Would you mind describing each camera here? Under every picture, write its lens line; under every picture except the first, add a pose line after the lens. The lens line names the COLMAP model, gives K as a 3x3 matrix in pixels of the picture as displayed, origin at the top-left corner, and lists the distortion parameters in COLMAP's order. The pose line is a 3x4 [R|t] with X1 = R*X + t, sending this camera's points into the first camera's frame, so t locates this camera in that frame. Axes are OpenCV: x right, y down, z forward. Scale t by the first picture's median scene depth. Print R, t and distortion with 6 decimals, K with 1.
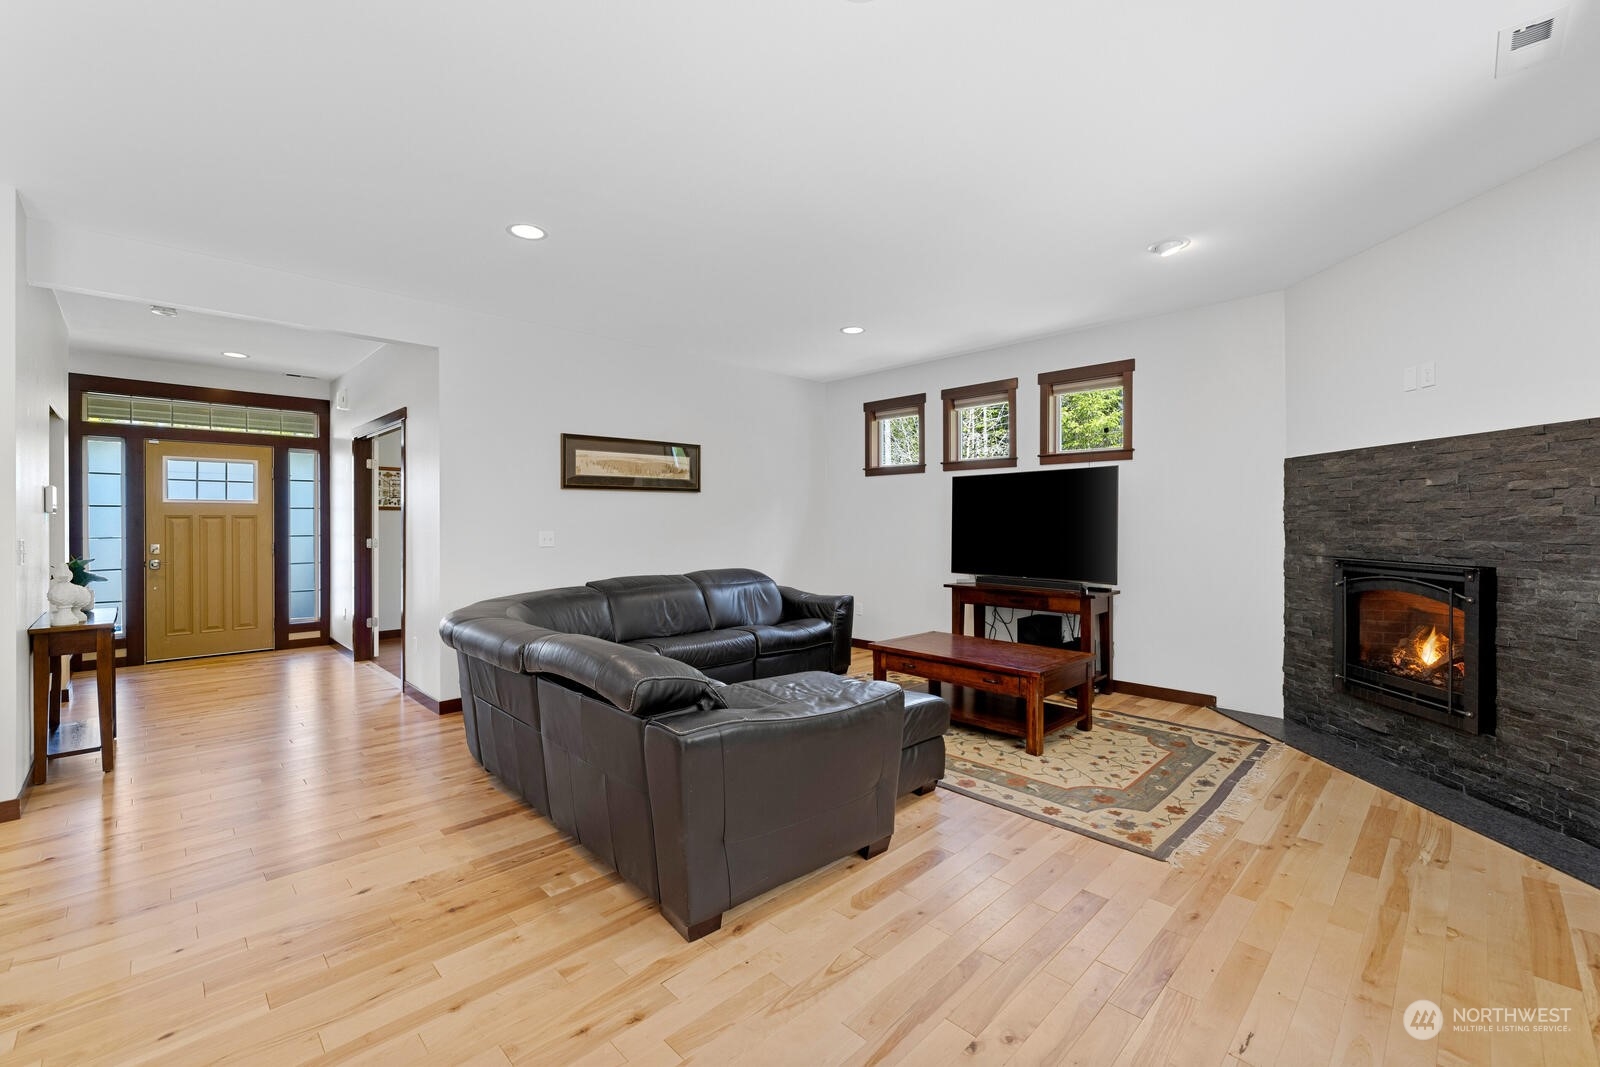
lens RADIAL K [[674.5, 0, 796.6], [0, 674.5, 524.9], [0, 0, 1]] dist [0.010392, -0.000035]
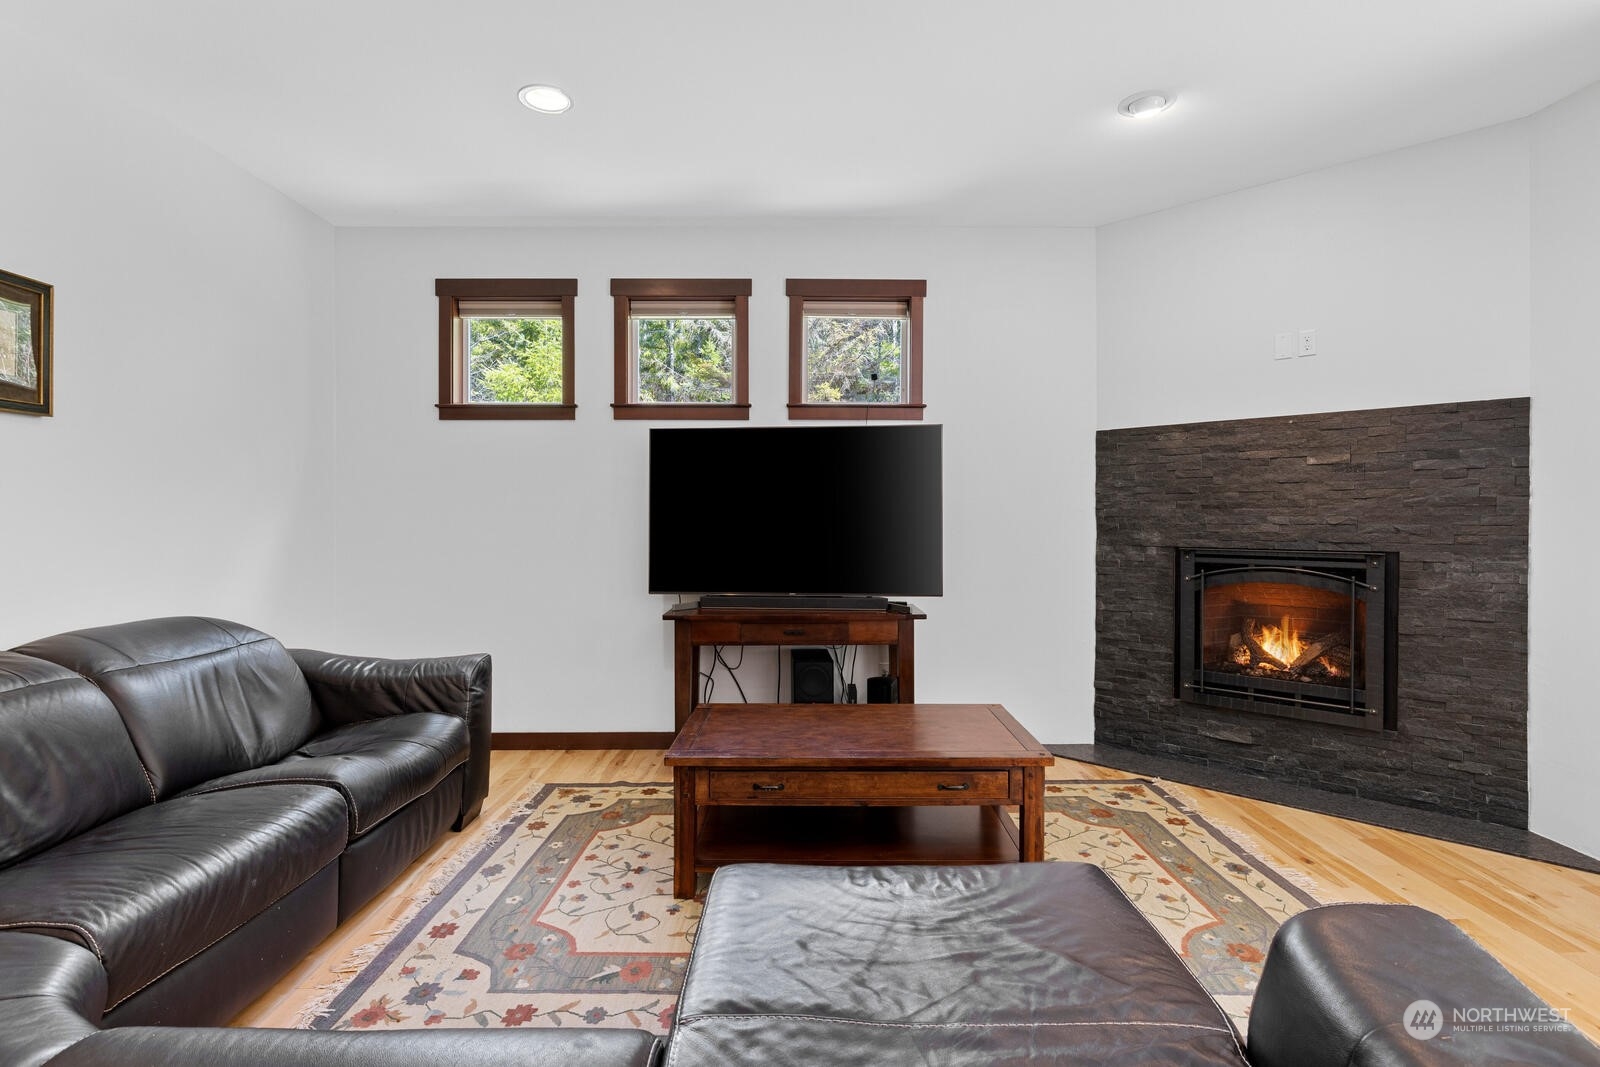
lens RADIAL K [[818.0, 0, 803.3], [0, 818.0, 523.7], [0, 0, 1]] dist [-0.001812, 0.000824]
pose [[0.692222, -0.002617, 0.721680, -0.277247], [0.002970, 0.999995, 0.000777, 0.015417], [-0.721679, 0.001606, 0.692226, 0.623051]]
